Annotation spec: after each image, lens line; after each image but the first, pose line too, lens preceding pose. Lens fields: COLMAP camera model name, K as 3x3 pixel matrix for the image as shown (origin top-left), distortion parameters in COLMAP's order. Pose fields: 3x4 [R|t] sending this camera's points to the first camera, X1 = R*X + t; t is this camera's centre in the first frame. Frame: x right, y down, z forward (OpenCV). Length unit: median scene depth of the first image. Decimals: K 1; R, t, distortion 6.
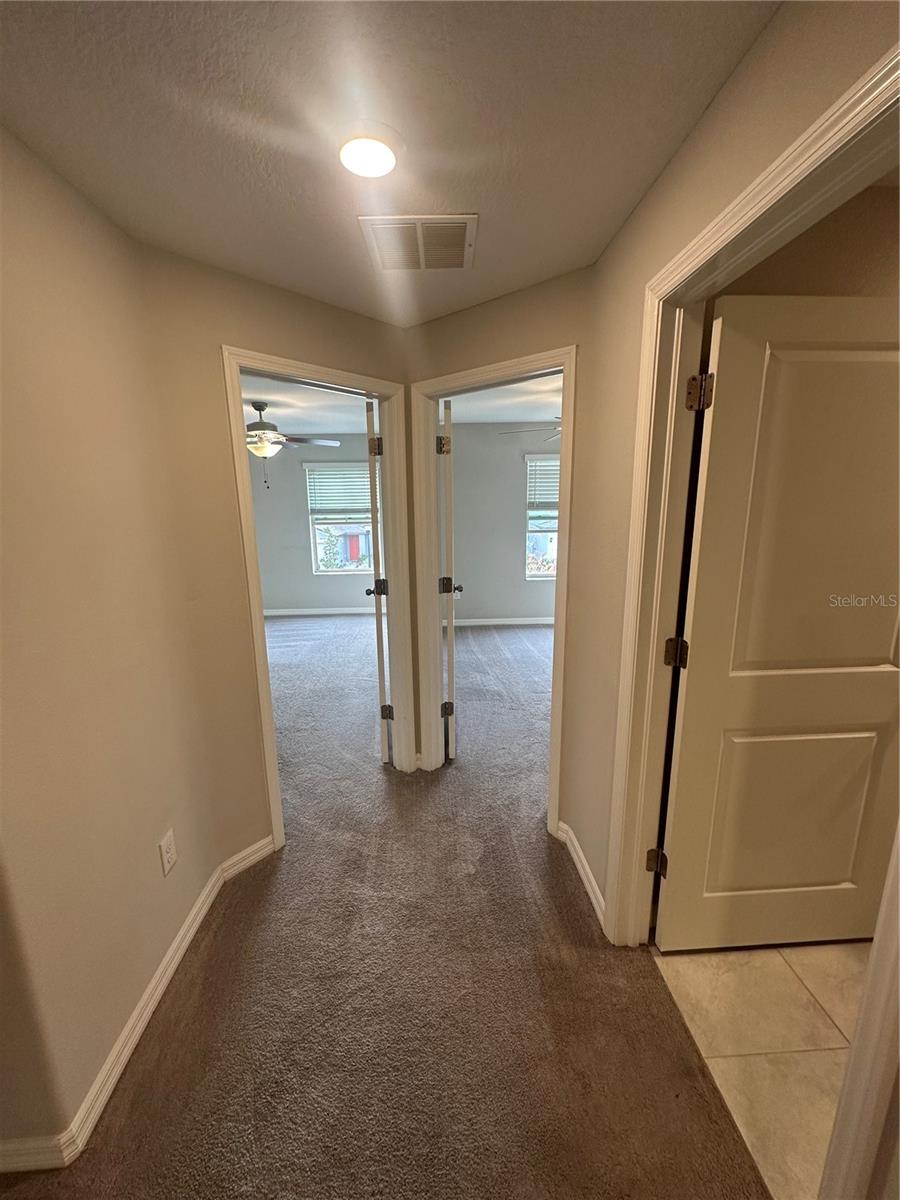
lens RADIAL K [[477.6, 0, 450.0], [0, 477.6, 600.0], [0, 0, 1]] dist [-0.001414, 0.000157]
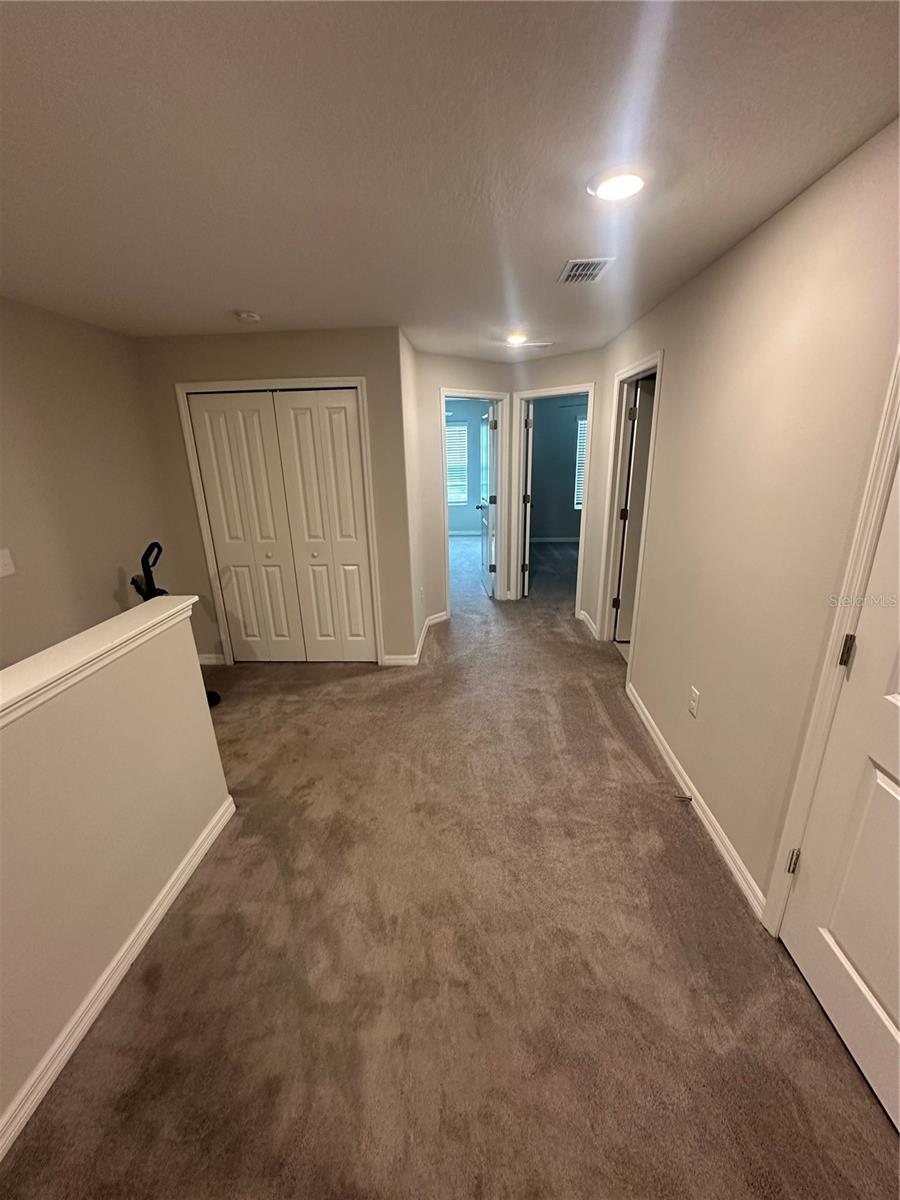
lens RADIAL K [[477.6, 0, 450.0], [0, 477.6, 600.0], [0, 0, 1]] dist [-0.001414, 0.000157]
pose [[0.994196, 0.023861, -0.104906, -0.058172], [-0.013115, 0.994702, 0.101956, 0.100357], [0.106783, -0.099988, 0.989242, -0.534741]]
